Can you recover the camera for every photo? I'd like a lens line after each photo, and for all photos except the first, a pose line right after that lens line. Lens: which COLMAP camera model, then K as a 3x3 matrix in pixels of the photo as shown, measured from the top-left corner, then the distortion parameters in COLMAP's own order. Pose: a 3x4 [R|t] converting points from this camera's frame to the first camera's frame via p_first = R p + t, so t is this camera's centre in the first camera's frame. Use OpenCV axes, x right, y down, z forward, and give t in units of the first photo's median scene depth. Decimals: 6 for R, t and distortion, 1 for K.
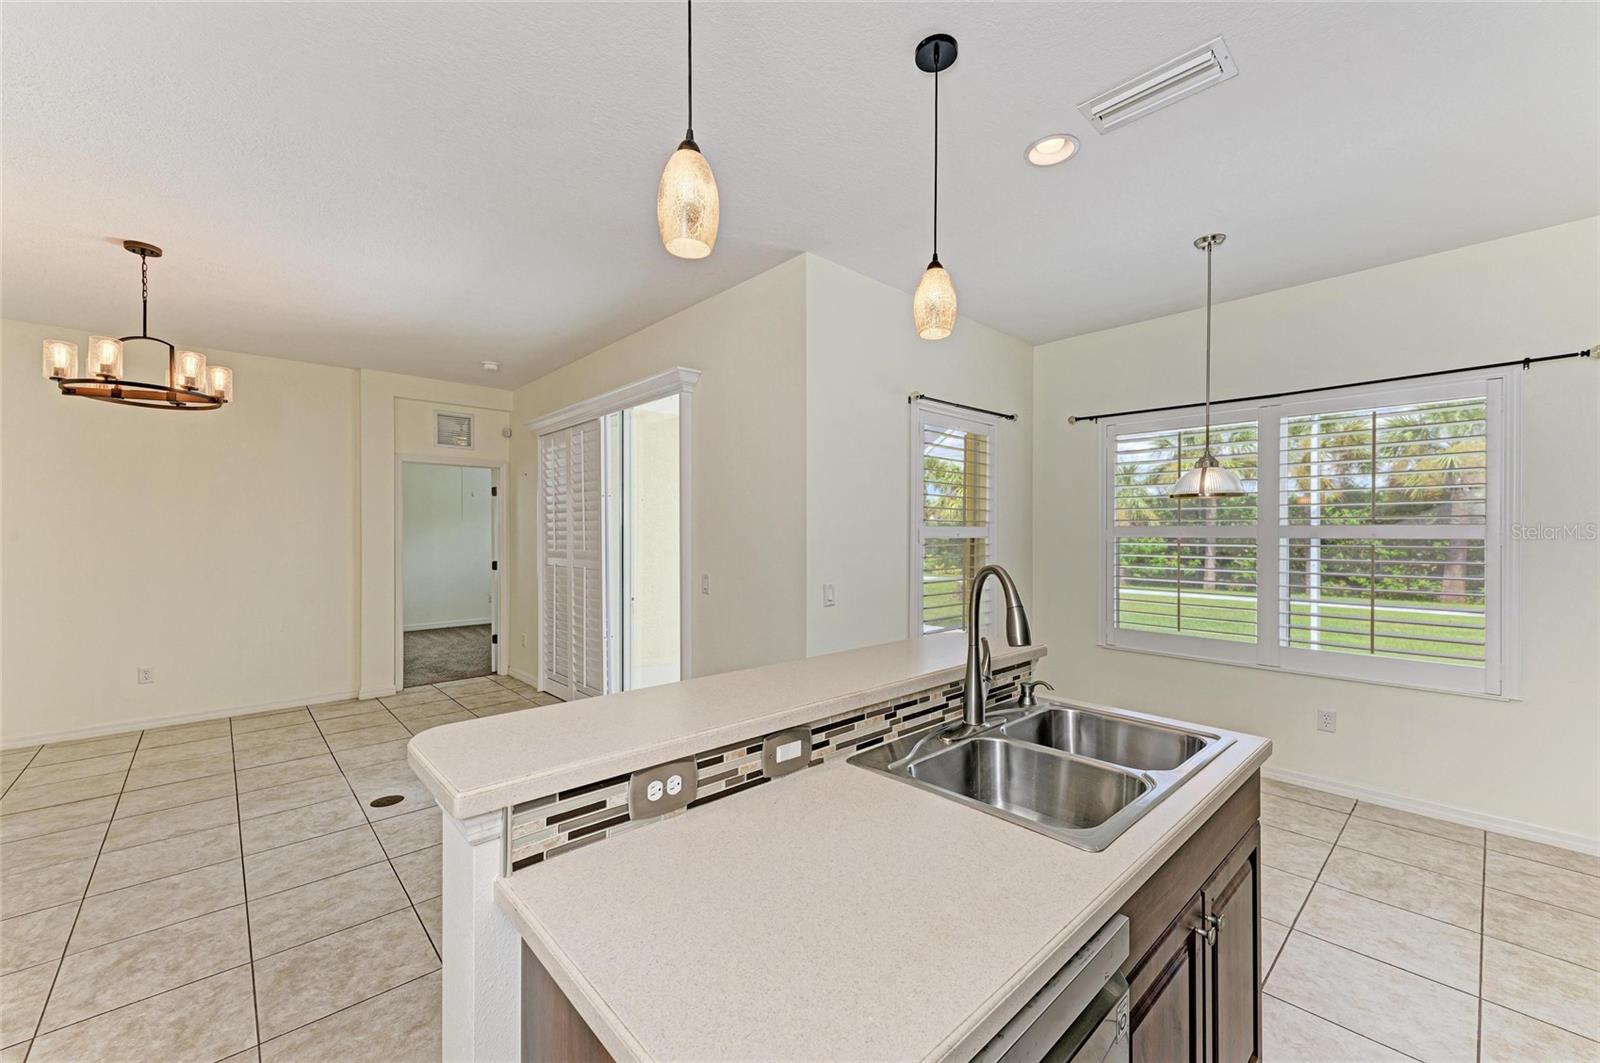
lens RADIAL K [[630.3, 0, 800.0], [0, 630.3, 535.8], [0, 0, 1]] dist [0.016740, -0.004039]
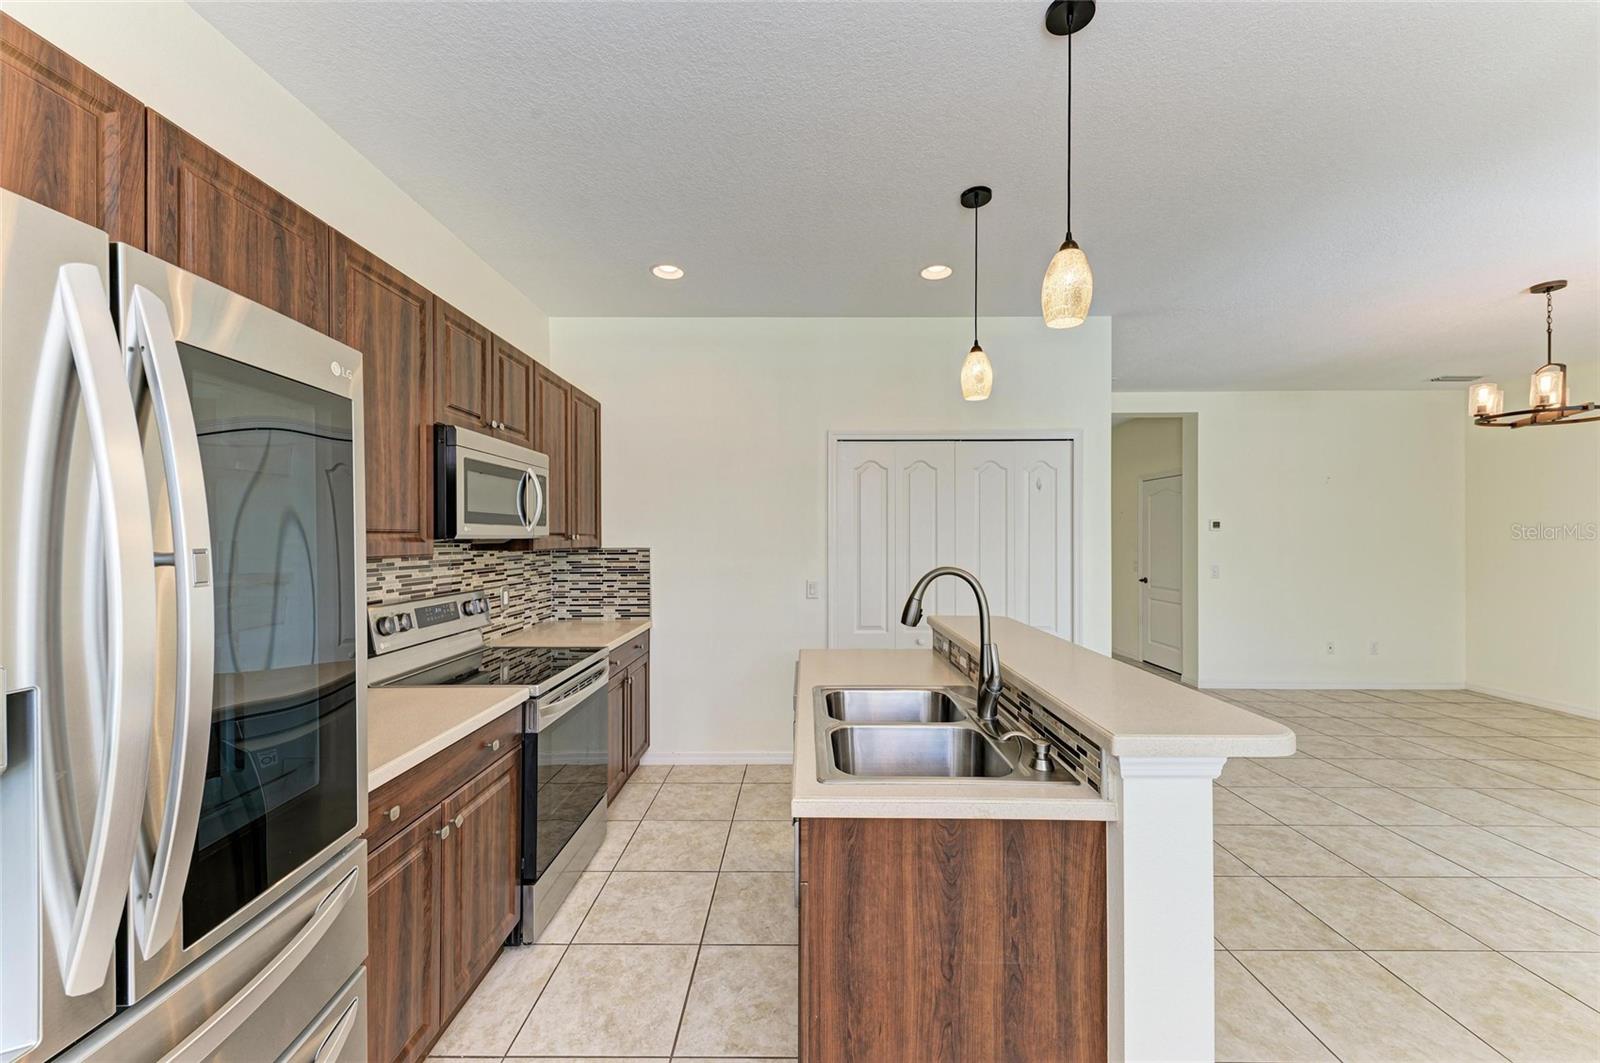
lens RADIAL K [[602.2, 0, 798.7], [0, 602.2, 535.5], [0, 0, 1]] dist [0.015955, -0.006235]
pose [[-0.685101, -0.001469, -0.728447, 0.669754], [-0.002178, 0.999998, 0.000031, -0.007289], [0.728445, 0.001607, -0.685102, 0.793170]]
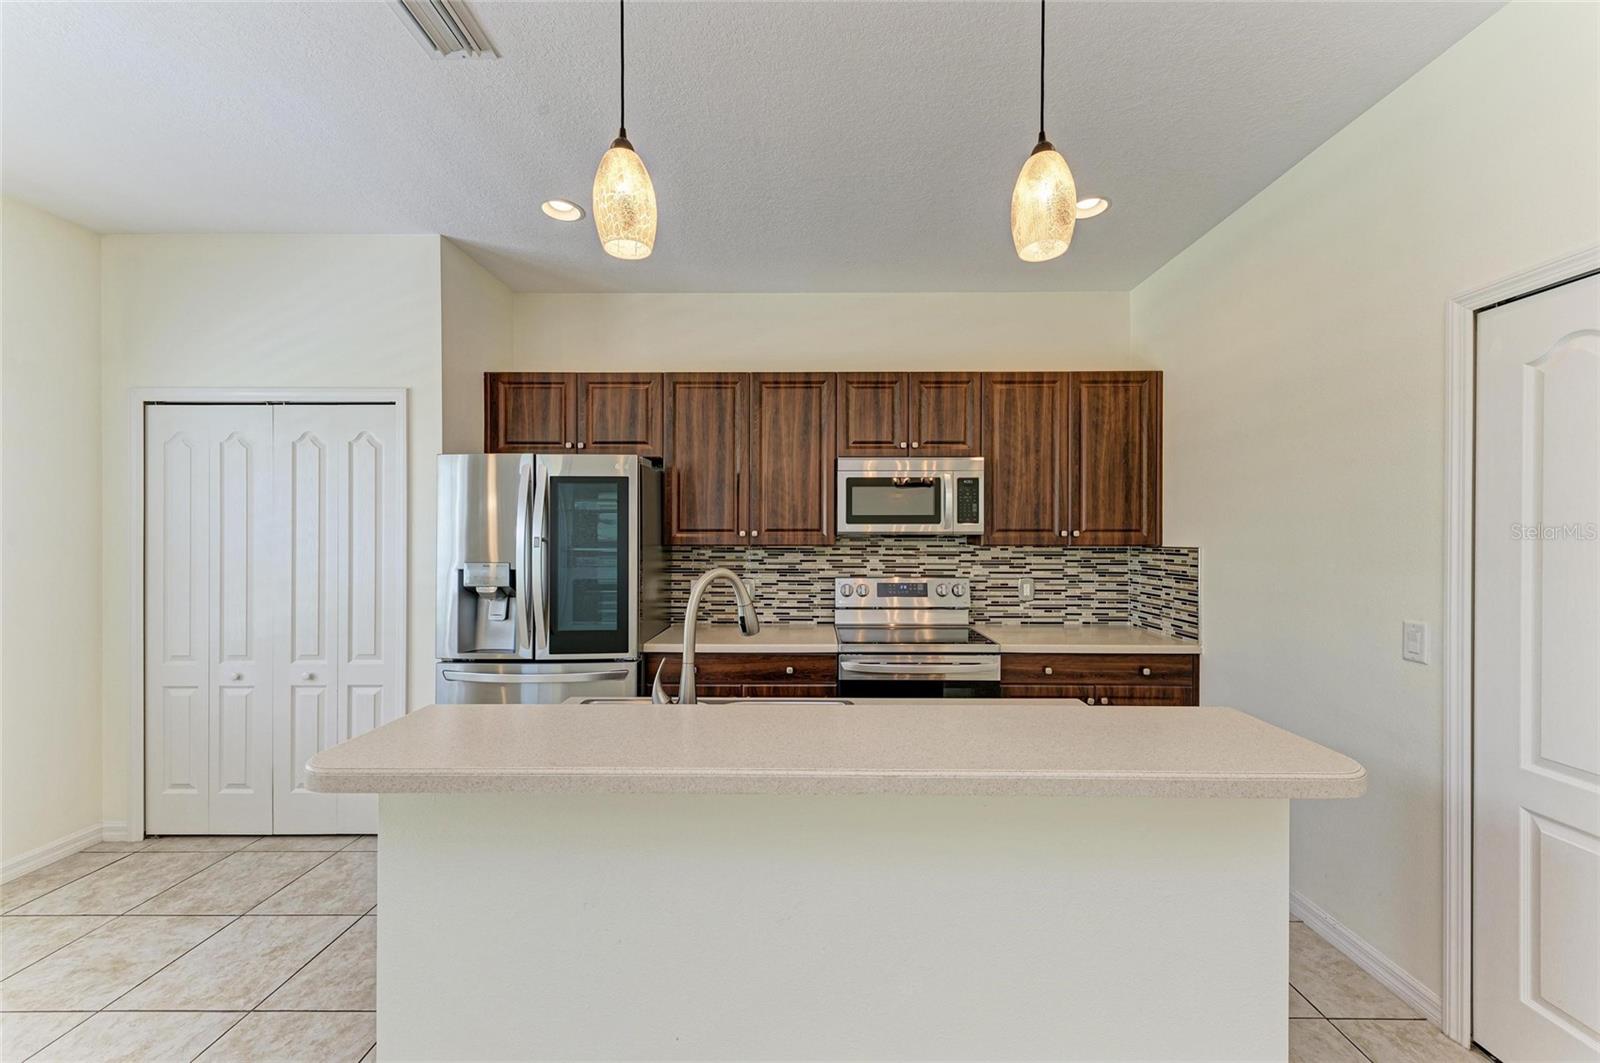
lens RADIAL K [[606.4, 0, 809.9], [0, 606.4, 537.1], [0, 0, 1]] dist [0.003575, 0.000189]
pose [[-0.733771, -0.003252, 0.679389, -0.228204], [0.002583, 0.999968, 0.007577, -0.006456], [-0.679392, 0.007315, -0.733739, 0.814885]]
